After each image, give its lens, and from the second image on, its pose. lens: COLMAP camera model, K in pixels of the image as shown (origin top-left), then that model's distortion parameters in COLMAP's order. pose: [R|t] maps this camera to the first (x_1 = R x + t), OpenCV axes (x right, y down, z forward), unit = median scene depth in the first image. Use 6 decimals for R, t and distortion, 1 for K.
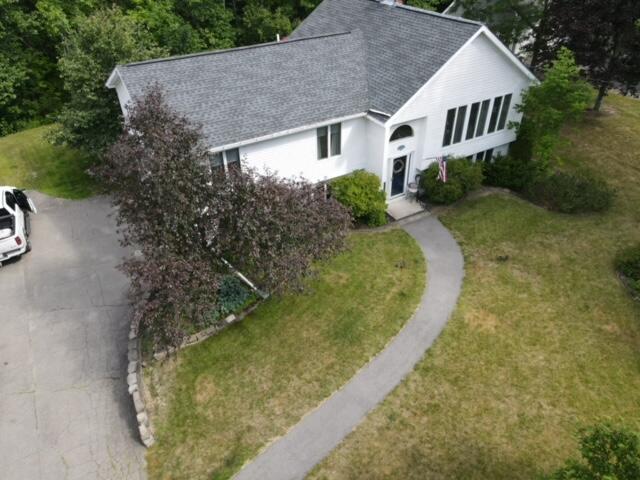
lens RADIAL K [[456.7, 0, 336.1], [0, 456.7, 242.0], [0, 0, 1]] dist [-0.013176, -0.002189]
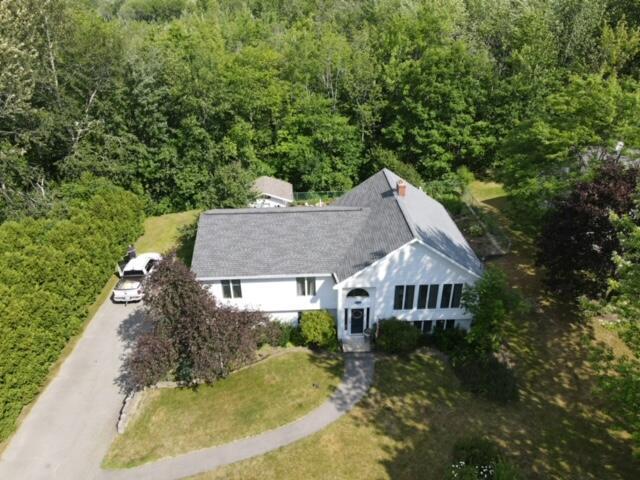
lens RADIAL K [[460.1, 0, 321.0], [0, 460.1, 236.7], [0, 0, 1]] dist [0.017847, 0.003357]
pose [[0.878840, 0.221250, -0.422716, 0.609810], [-0.285241, 0.953858, -0.093774, -0.242045], [0.382464, 0.202988, 0.901397, -0.357146]]
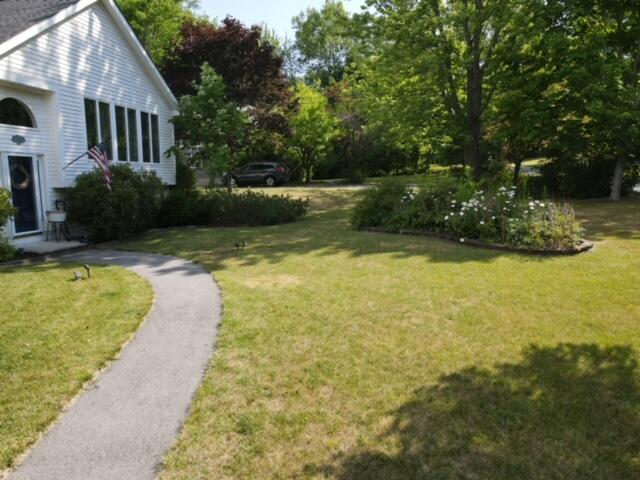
lens RADIAL K [[460.1, 0, 321.0], [0, 460.1, 236.7], [0, 0, 1]] dist [0.017847, 0.003357]
pose [[0.688317, -0.107834, 0.717350, -0.034004], [0.433842, 0.853738, -0.287947, 0.253878], [-0.581378, 0.509415, 0.634425, 0.465436]]
